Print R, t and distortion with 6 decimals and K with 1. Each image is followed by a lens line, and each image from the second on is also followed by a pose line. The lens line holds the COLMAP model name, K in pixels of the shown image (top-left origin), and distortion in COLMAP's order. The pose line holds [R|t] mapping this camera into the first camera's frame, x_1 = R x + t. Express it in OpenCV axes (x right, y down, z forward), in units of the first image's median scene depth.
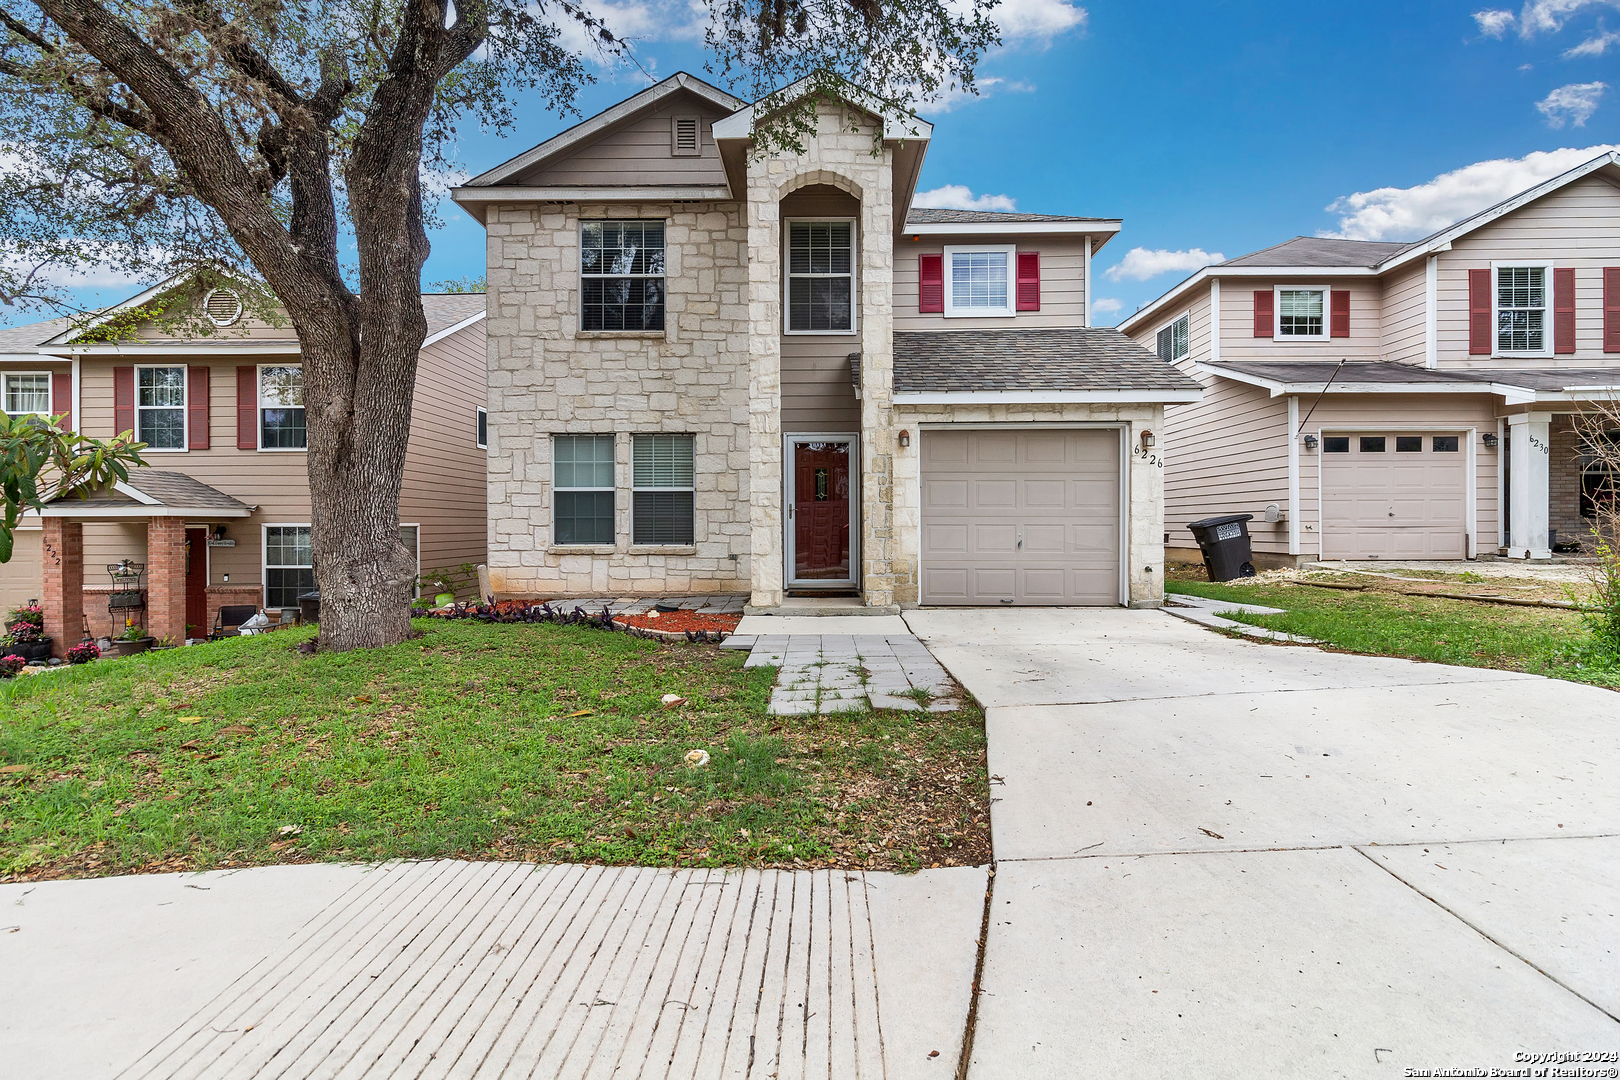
lens RADIAL K [[760.7, 0, 811.2], [0, 760.7, 533.2], [0, 0, 1]] dist [0.000343, 0.000578]
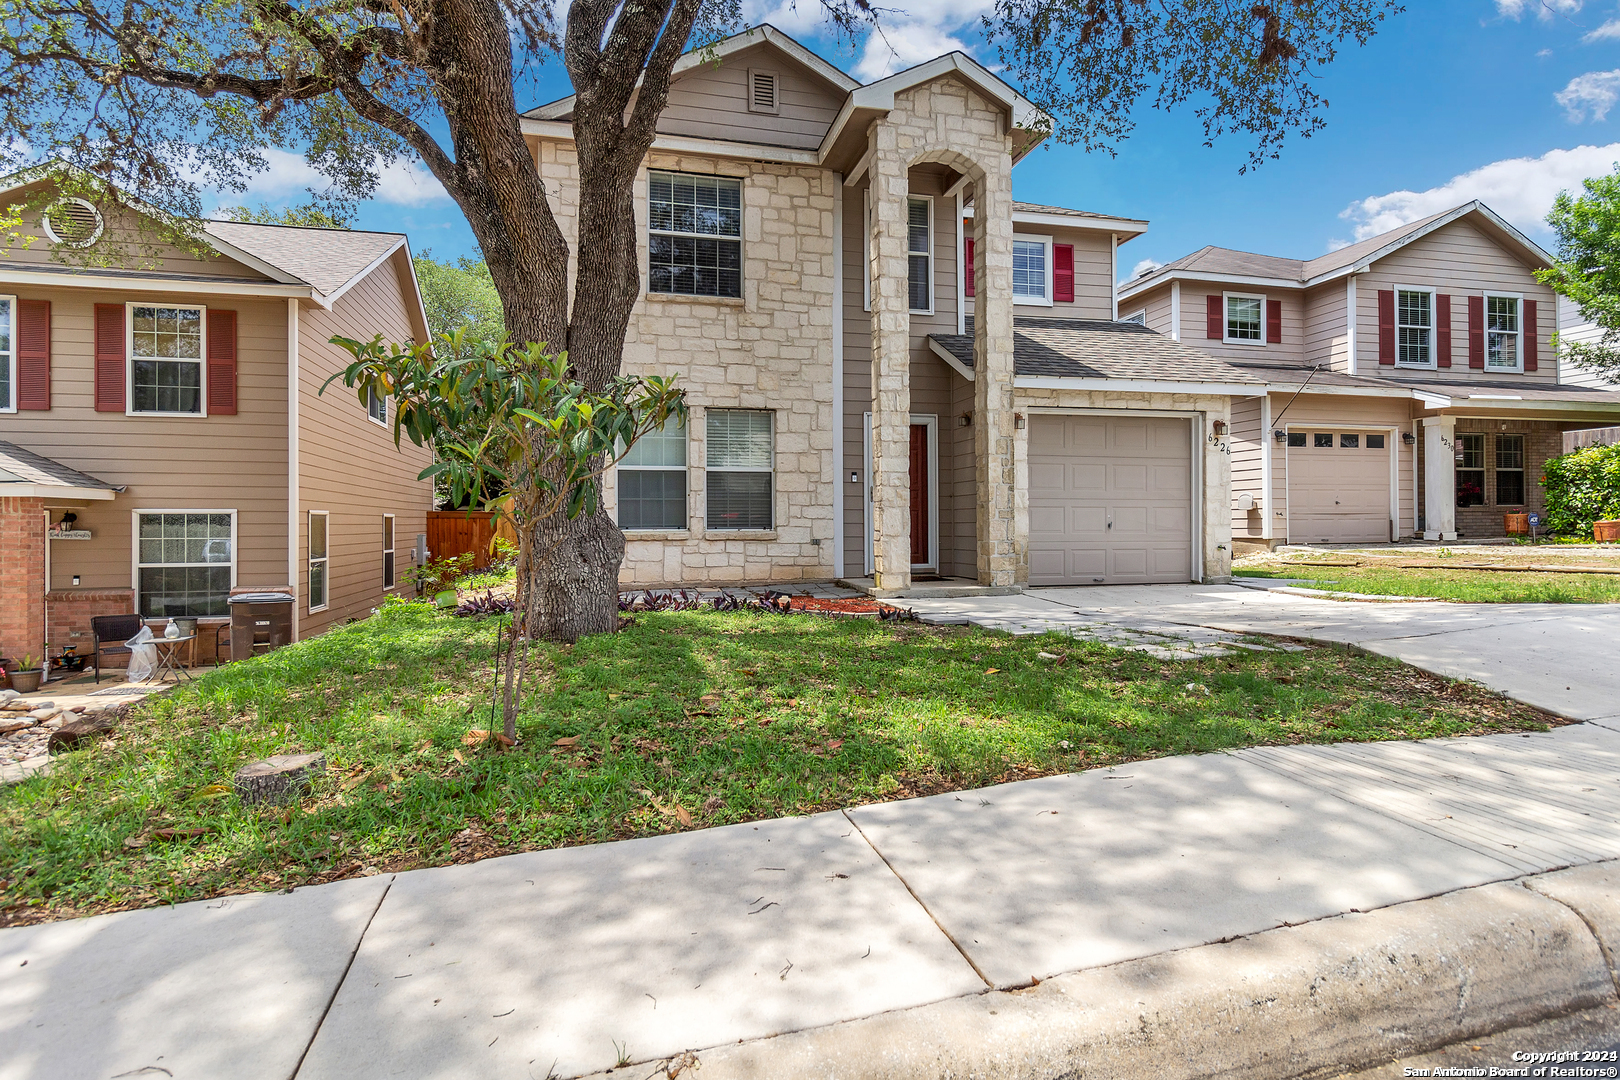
lens RADIAL K [[863.7, 0, 819.1], [0, 863.7, 526.2], [0, 0, 1]] dist [0.002808, 0.000323]
pose [[0.964273, -0.002622, 0.264899, -0.382820], [0.005352, 0.999940, -0.009585, 0.022050], [-0.264857, 0.010661, 0.964229, -0.036522]]
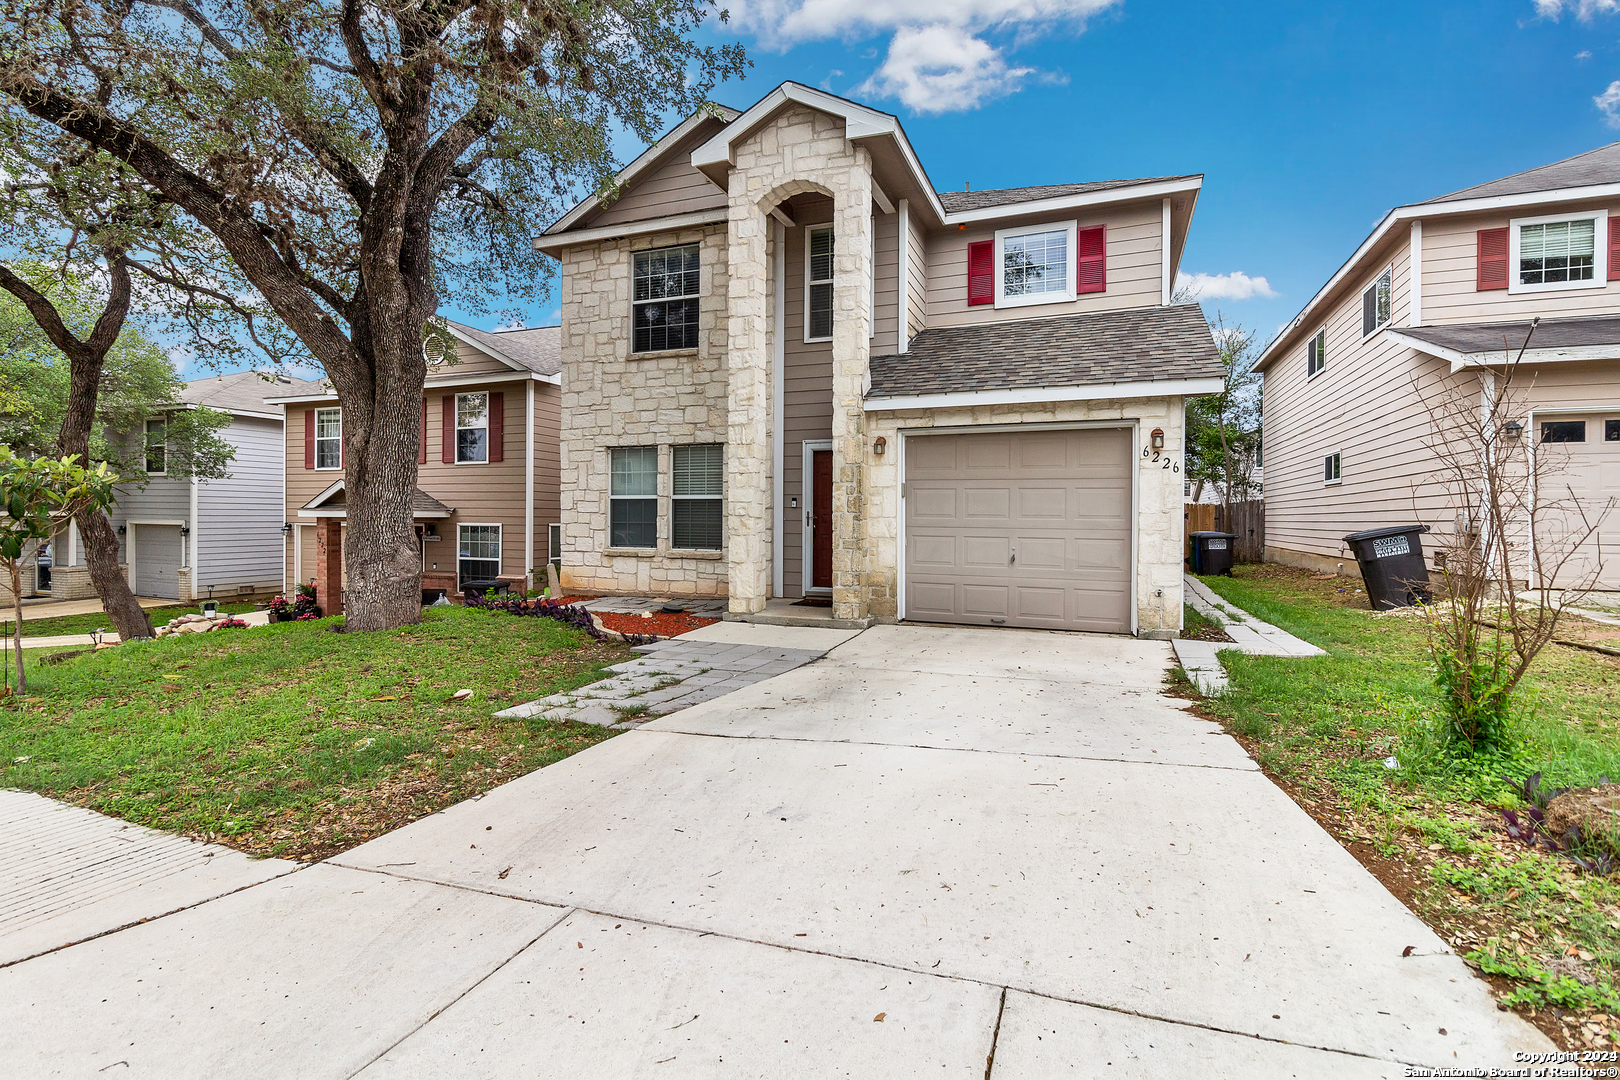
lens RADIAL K [[771.2, 0, 800.1], [0, 771.2, 528.5], [0, 0, 1]] dist [-0.000231, 0.000938]
pose [[0.932495, 0.012959, -0.360950, 0.331629], [-0.013064, 0.999912, 0.002151, -0.018101], [0.360946, 0.002709, 0.932583, 0.049439]]
